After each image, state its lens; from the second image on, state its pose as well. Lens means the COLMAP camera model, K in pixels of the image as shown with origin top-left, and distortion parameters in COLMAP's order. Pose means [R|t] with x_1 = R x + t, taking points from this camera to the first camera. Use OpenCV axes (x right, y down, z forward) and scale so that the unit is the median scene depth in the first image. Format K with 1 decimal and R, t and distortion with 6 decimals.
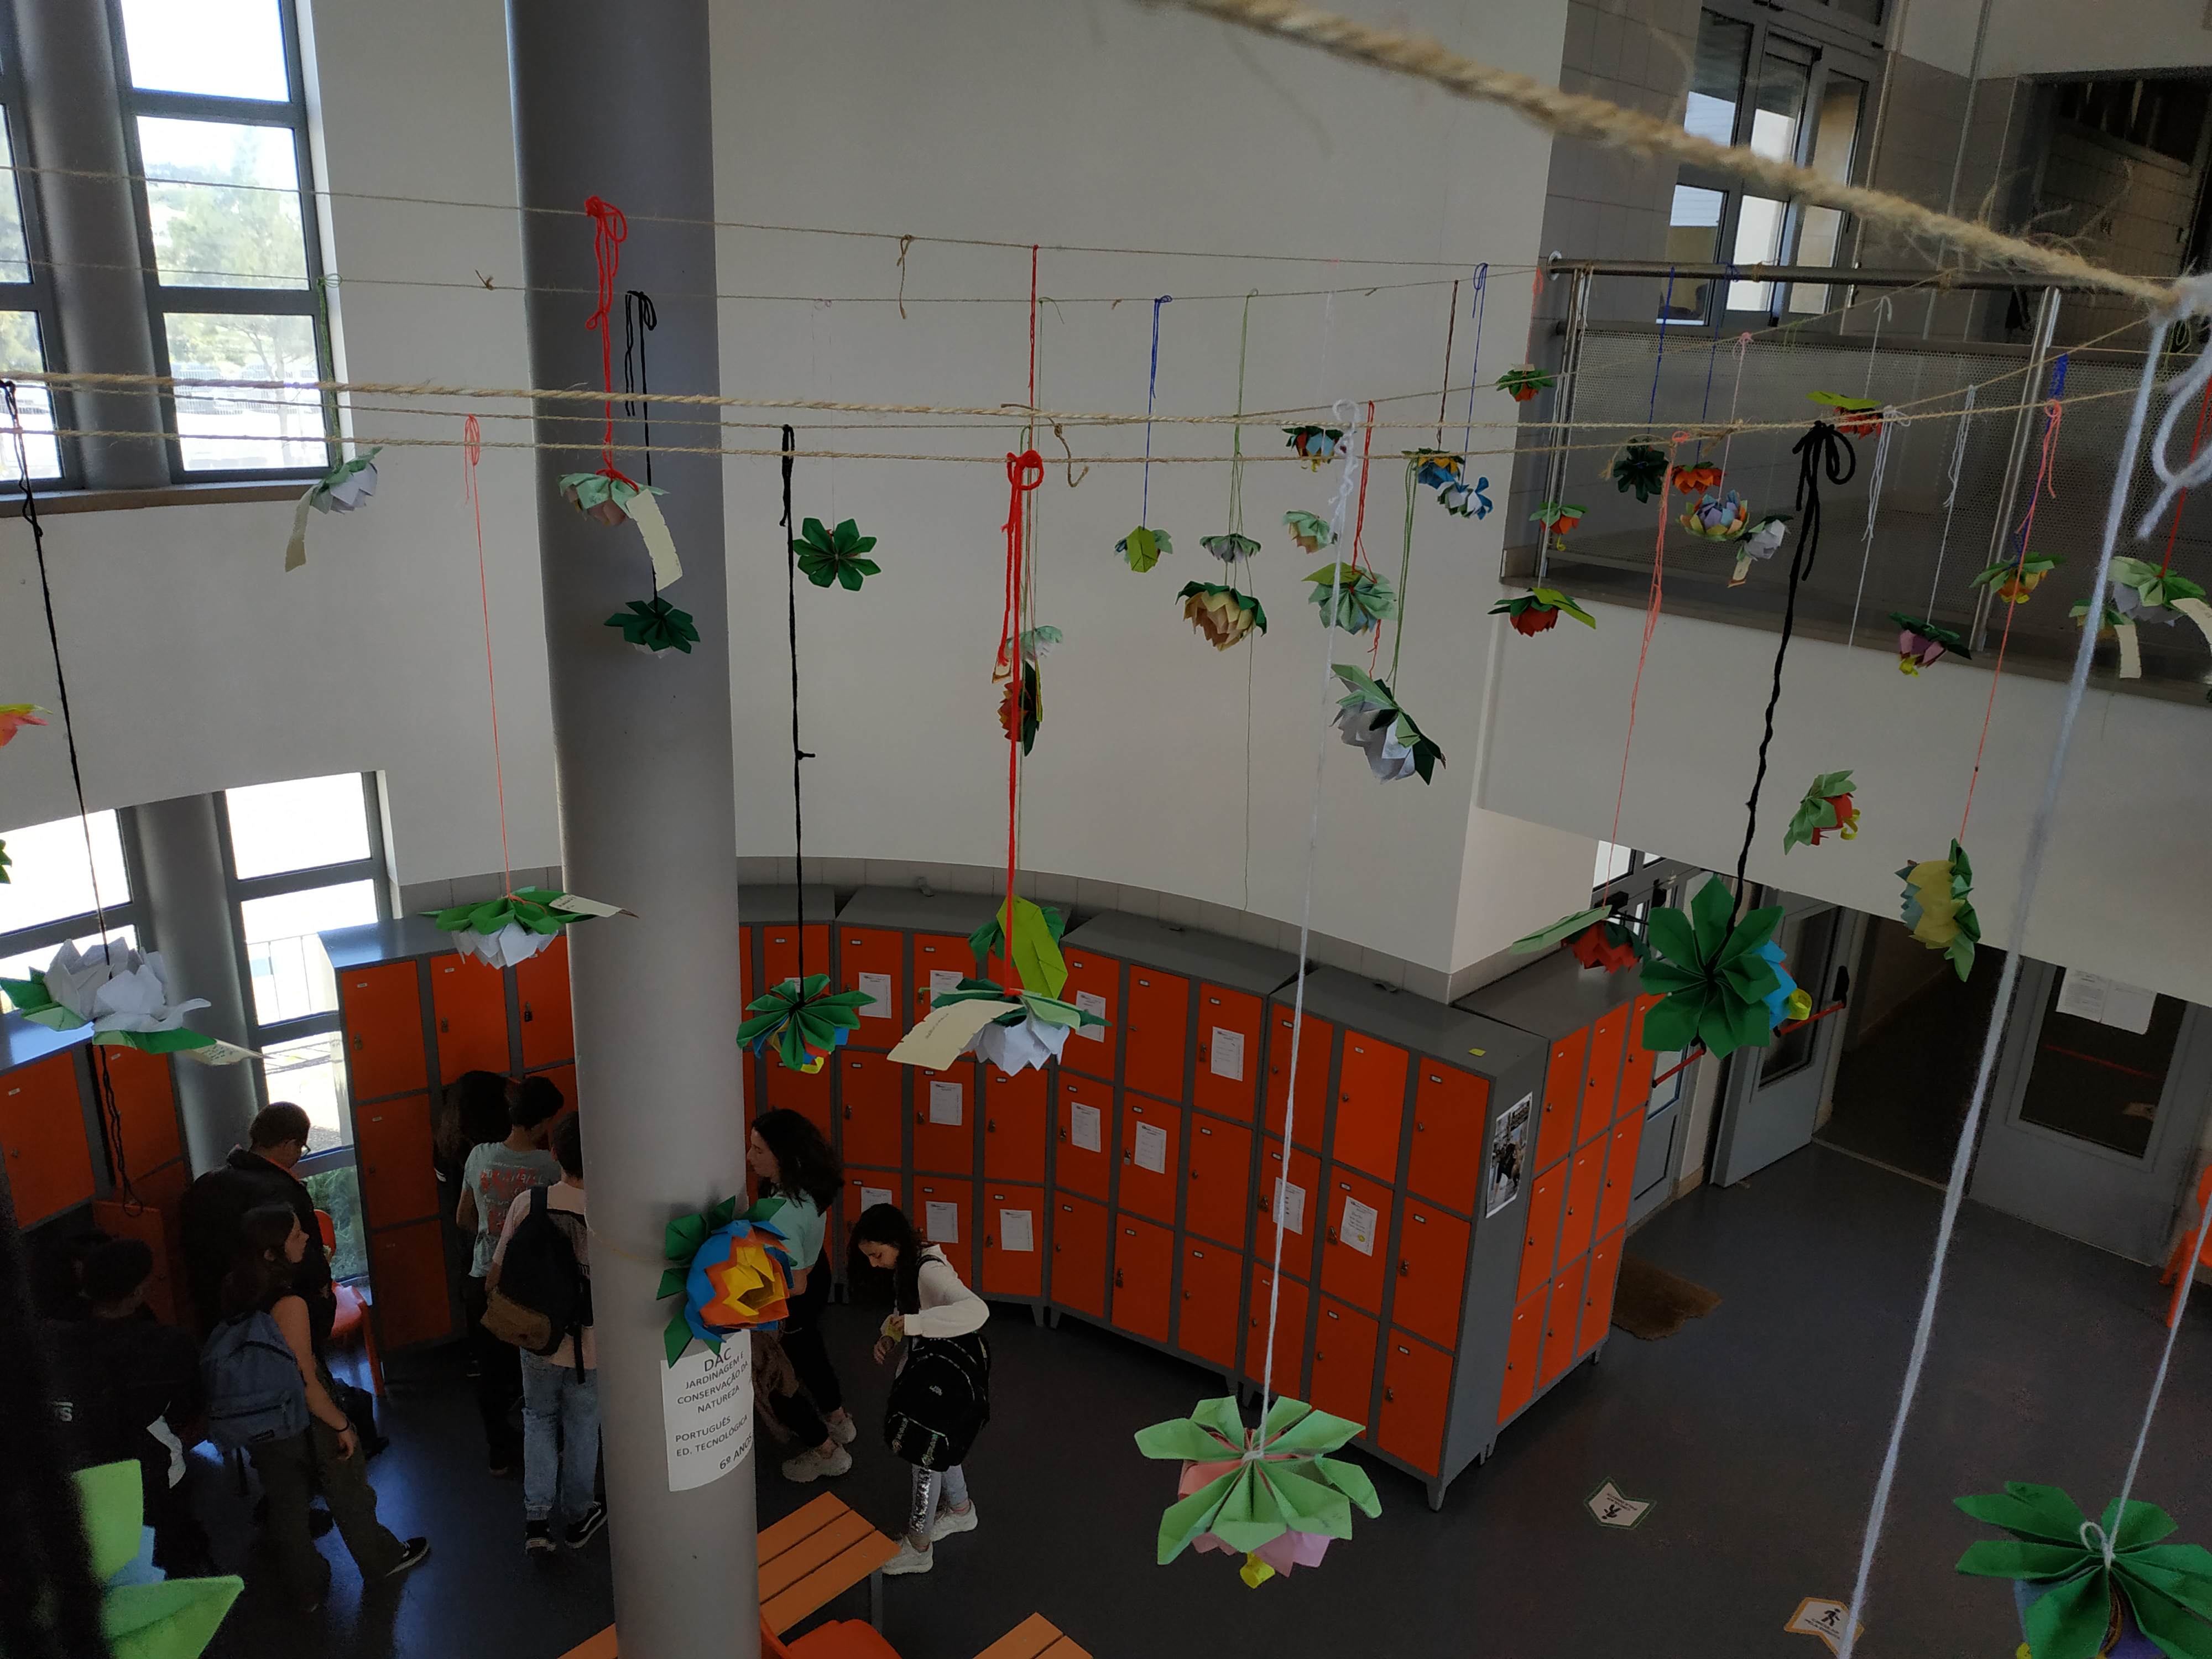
lens RADIAL K [[1612.8, 0, 1107.1], [0, 1612.8, 826.5], [0, 0, 1]] dist [0.000363, -0.001081]
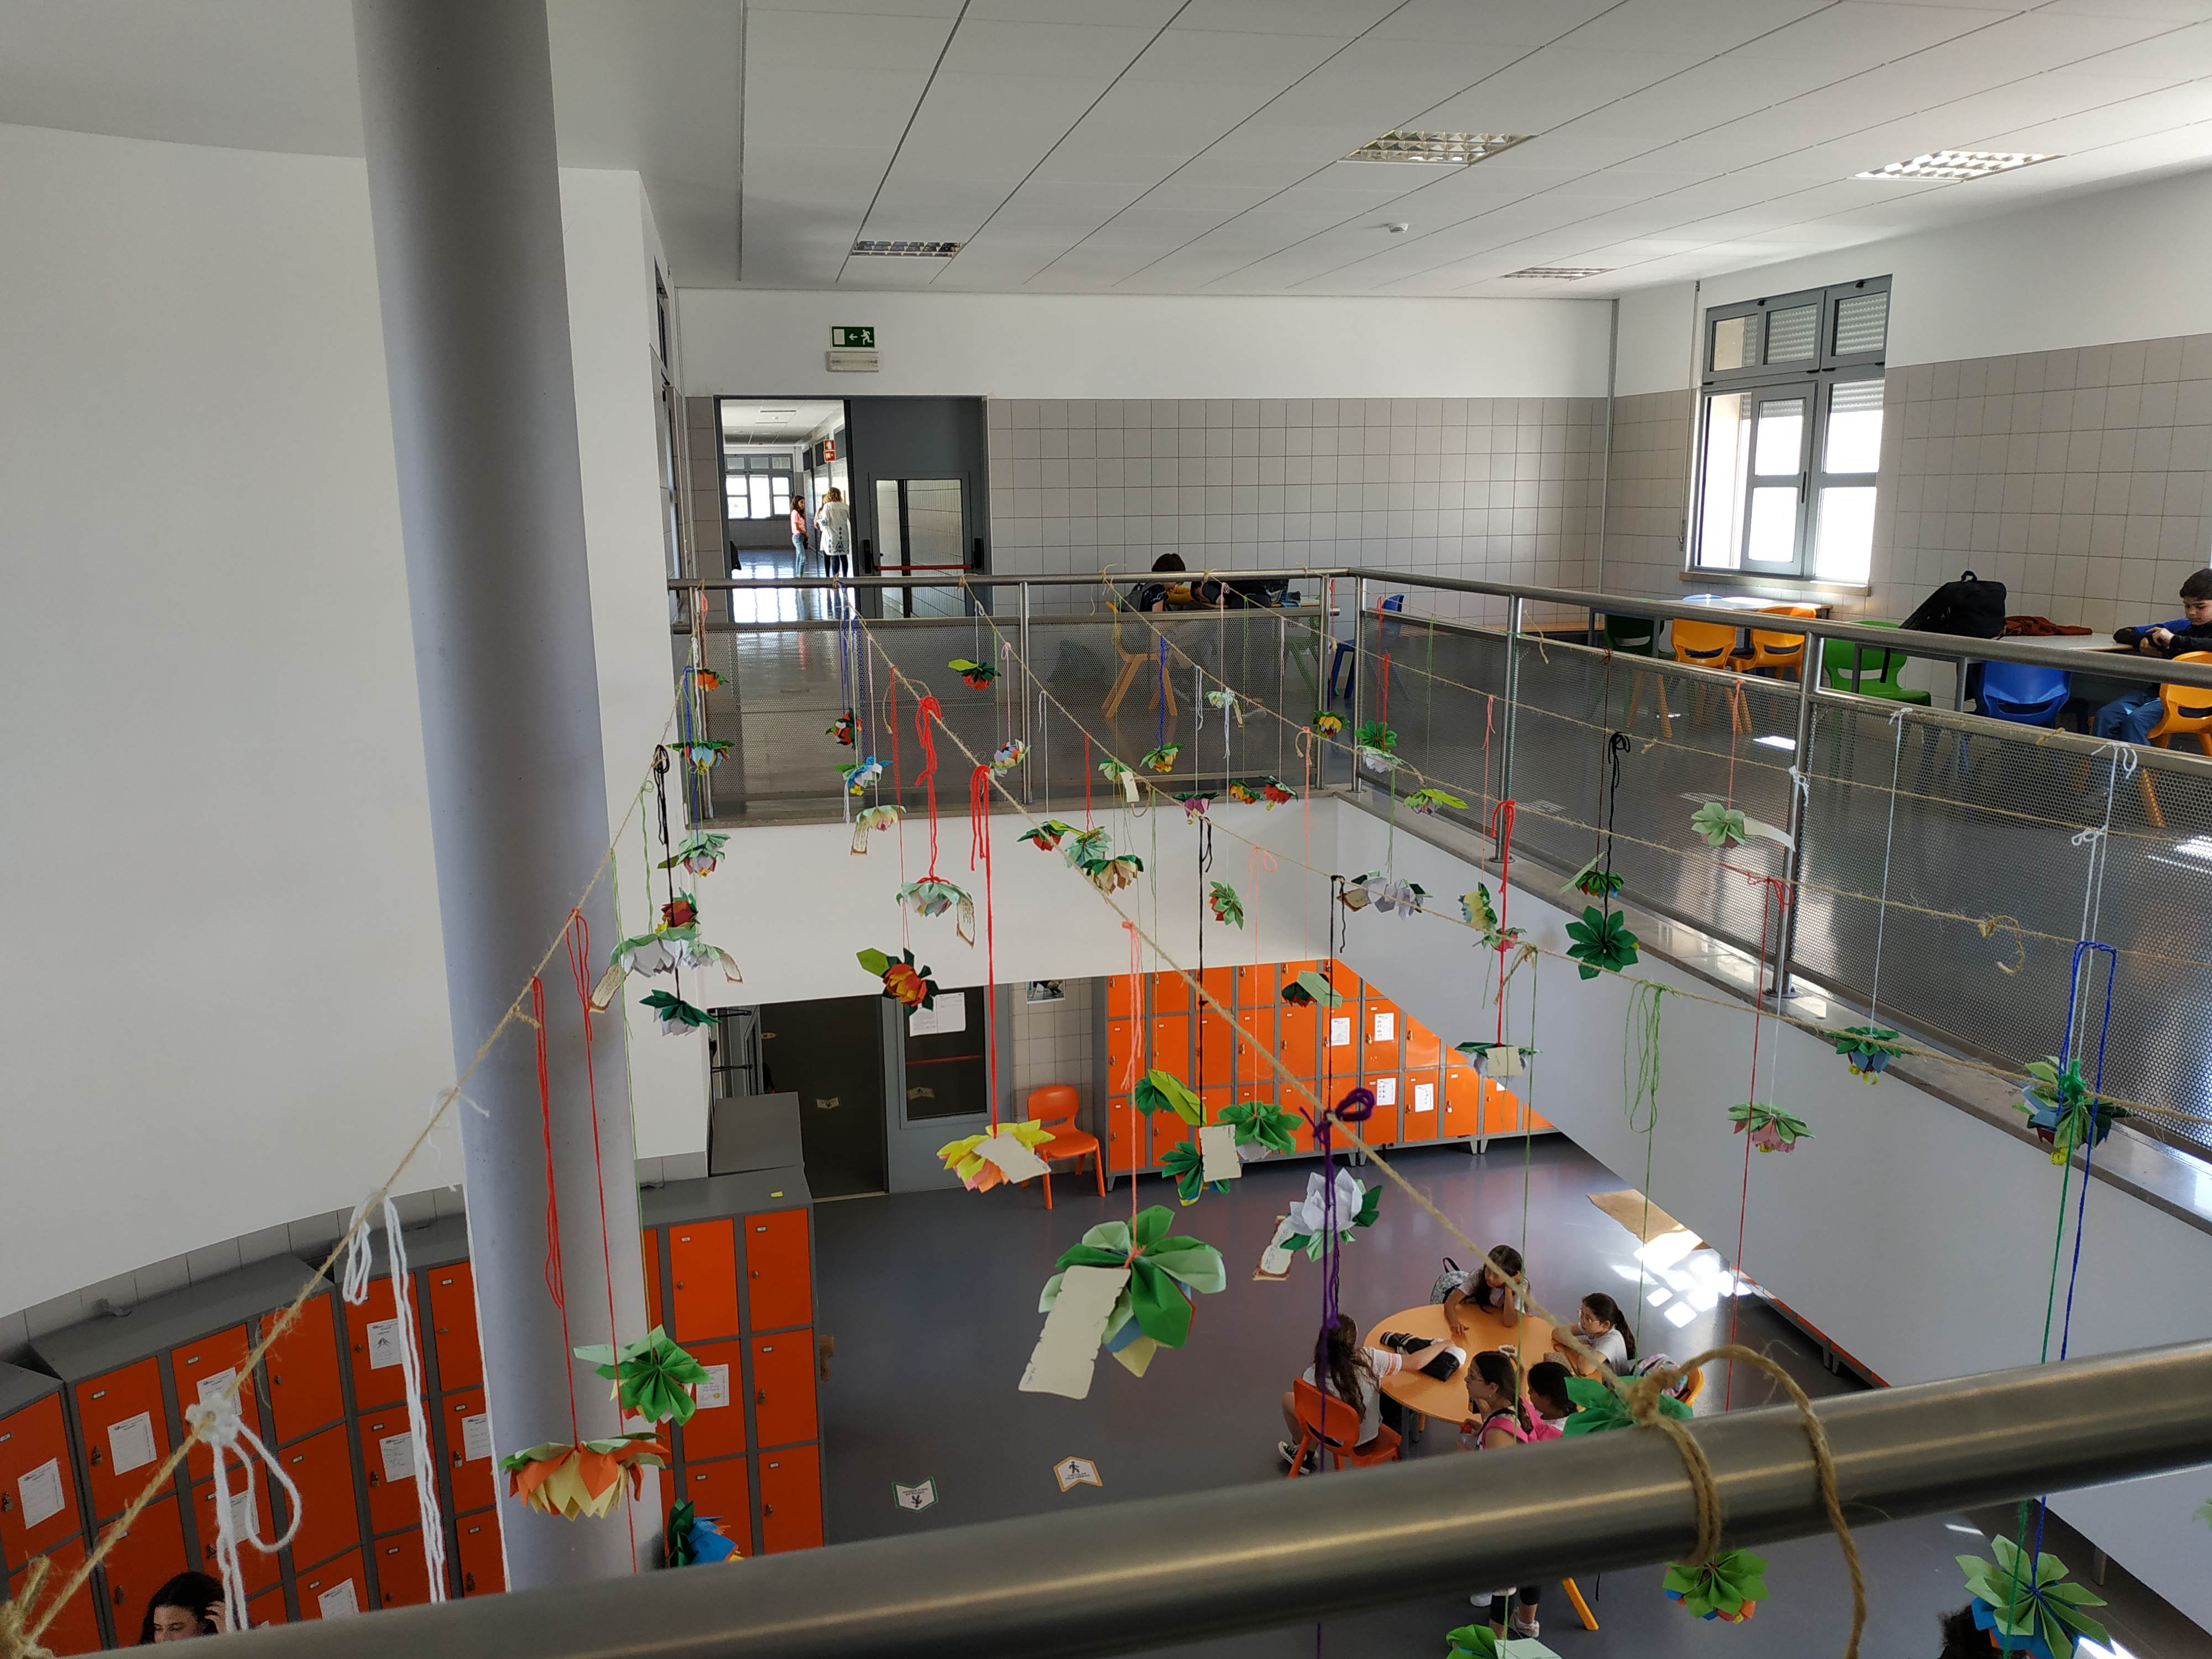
lens RADIAL K [[1612.8, 0, 1101.3], [0, 1612.8, 834.2], [0, 0, 1]] dist [0.000363, -0.001081]
pose [[0.546748, -0.220587, 0.807717, -0.523963], [0.290976, 0.954605, 0.063739, -0.118217], [-0.785111, 0.200177, 0.586114, 0.029740]]
